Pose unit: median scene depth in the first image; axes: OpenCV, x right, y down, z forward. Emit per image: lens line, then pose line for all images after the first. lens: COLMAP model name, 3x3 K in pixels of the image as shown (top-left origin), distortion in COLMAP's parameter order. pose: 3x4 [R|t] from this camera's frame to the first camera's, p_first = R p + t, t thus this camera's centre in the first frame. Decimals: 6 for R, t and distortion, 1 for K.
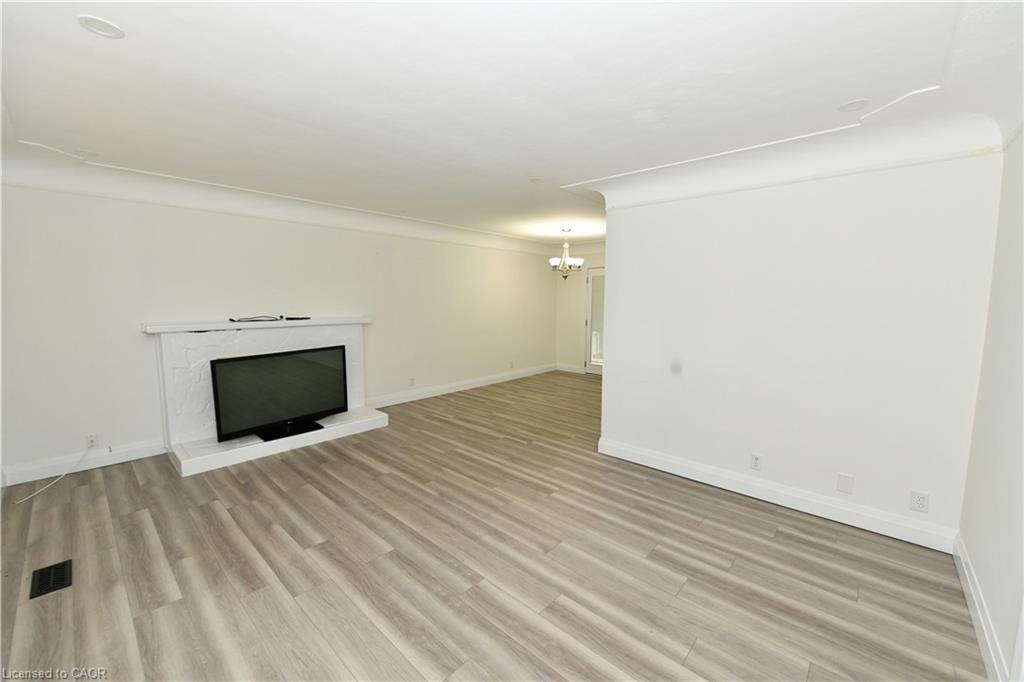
lens RADIAL K [[404.4, 0, 517.3], [0, 404.4, 339.9], [0, 0, 1]] dist [-0.011330, -0.000531]
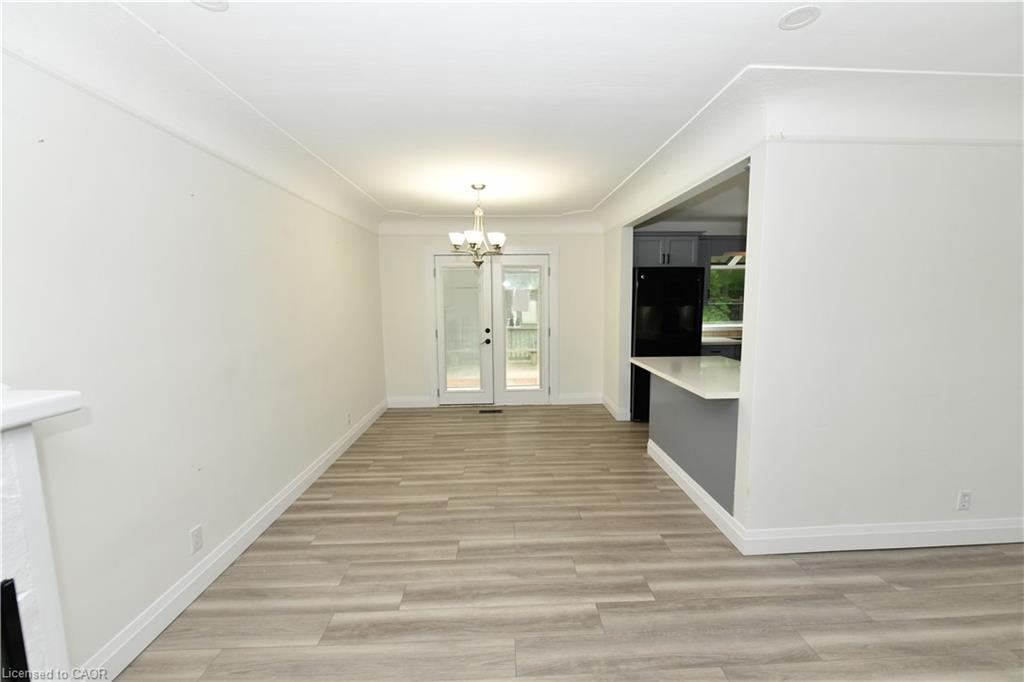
lens RADIAL K [[404.4, 0, 517.3], [0, 404.4, 339.9], [0, 0, 1]] dist [-0.011330, -0.000531]
pose [[0.718606, -0.087956, 0.689833, -0.321393], [0.088373, 0.995477, 0.034867, -0.066932], [-0.689780, 0.035907, 0.723128, 0.610496]]
